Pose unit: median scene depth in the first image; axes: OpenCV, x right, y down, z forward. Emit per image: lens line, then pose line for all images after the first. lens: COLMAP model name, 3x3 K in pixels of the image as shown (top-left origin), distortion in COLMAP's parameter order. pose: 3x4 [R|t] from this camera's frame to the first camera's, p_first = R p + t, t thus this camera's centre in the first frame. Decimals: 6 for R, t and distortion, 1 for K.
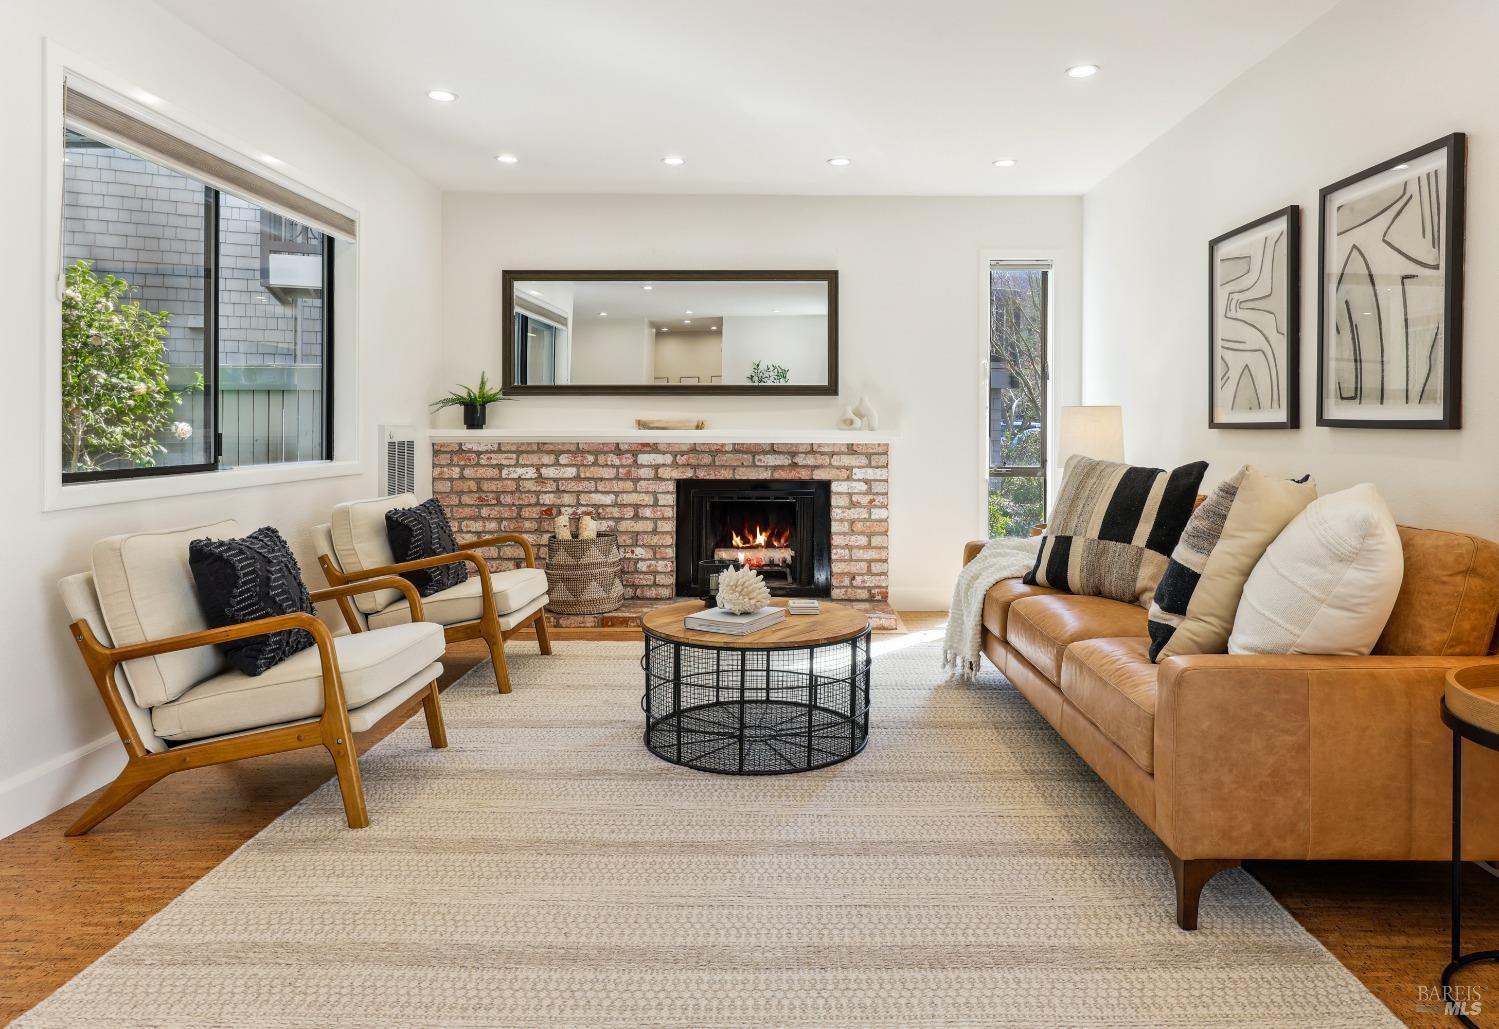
lens RADIAL K [[937.7, 0, 790.4], [0, 937.7, 422.5], [0, 0, 1]] dist [0.000679, 0.002073]
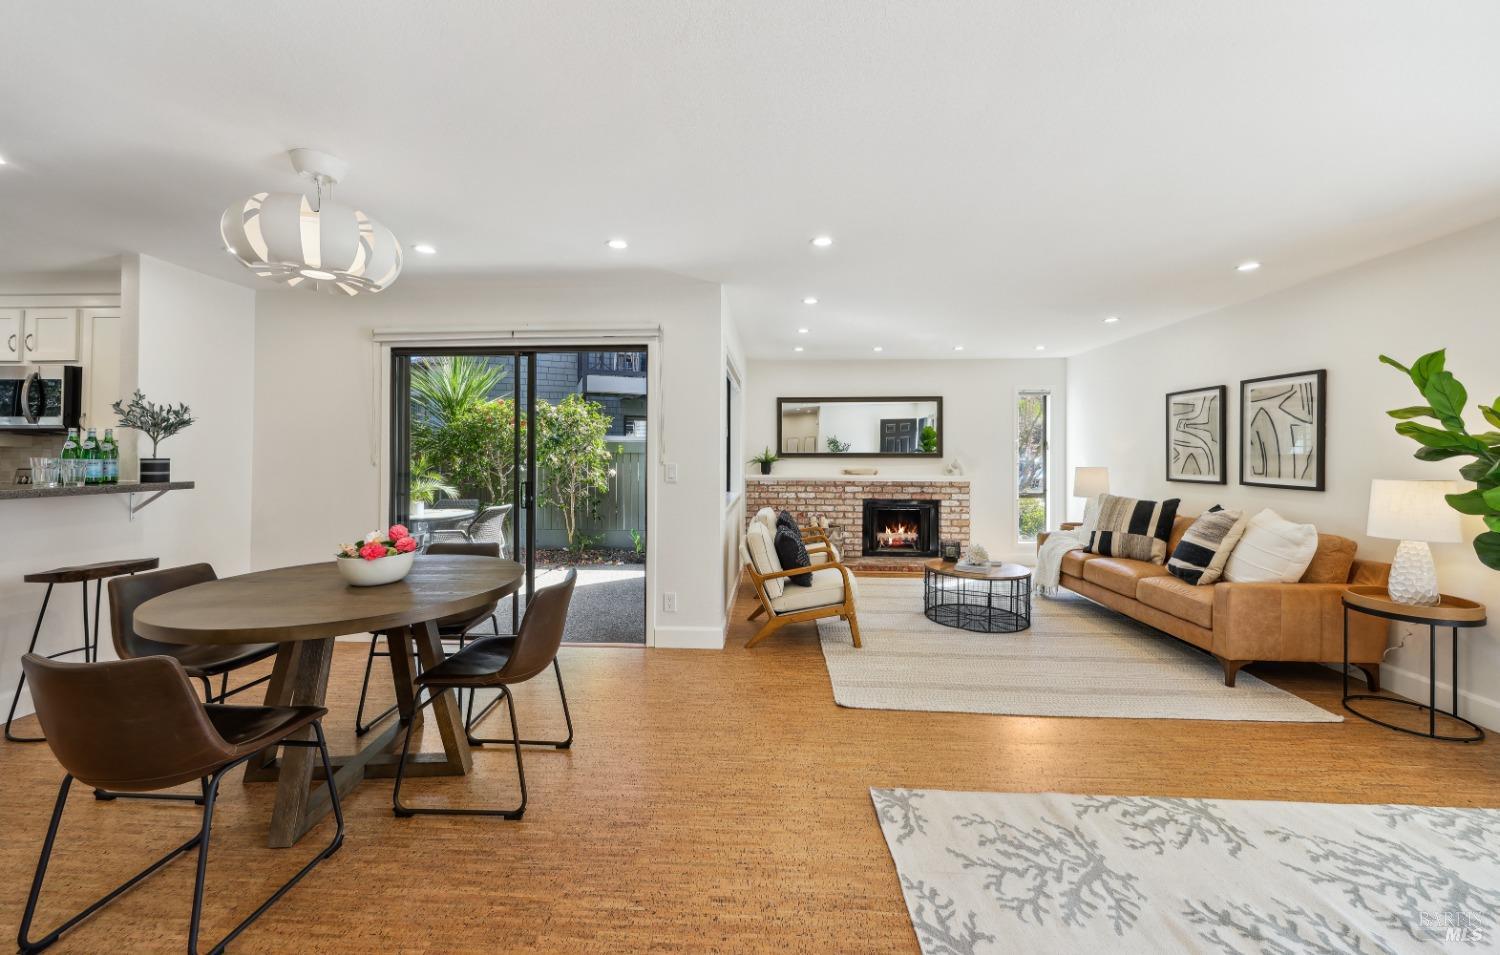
lens RADIAL K [[555.3, 0, 747.2], [0, 555.3, 450.8], [0, 0, 1]] dist [-0.003401, -0.000016]
pose [[0.997968, -0.001030, -0.063710, -0.496002], [0.000857, 0.999996, -0.002753, -0.069145], [0.063713, 0.002693, 0.997965, -0.378496]]
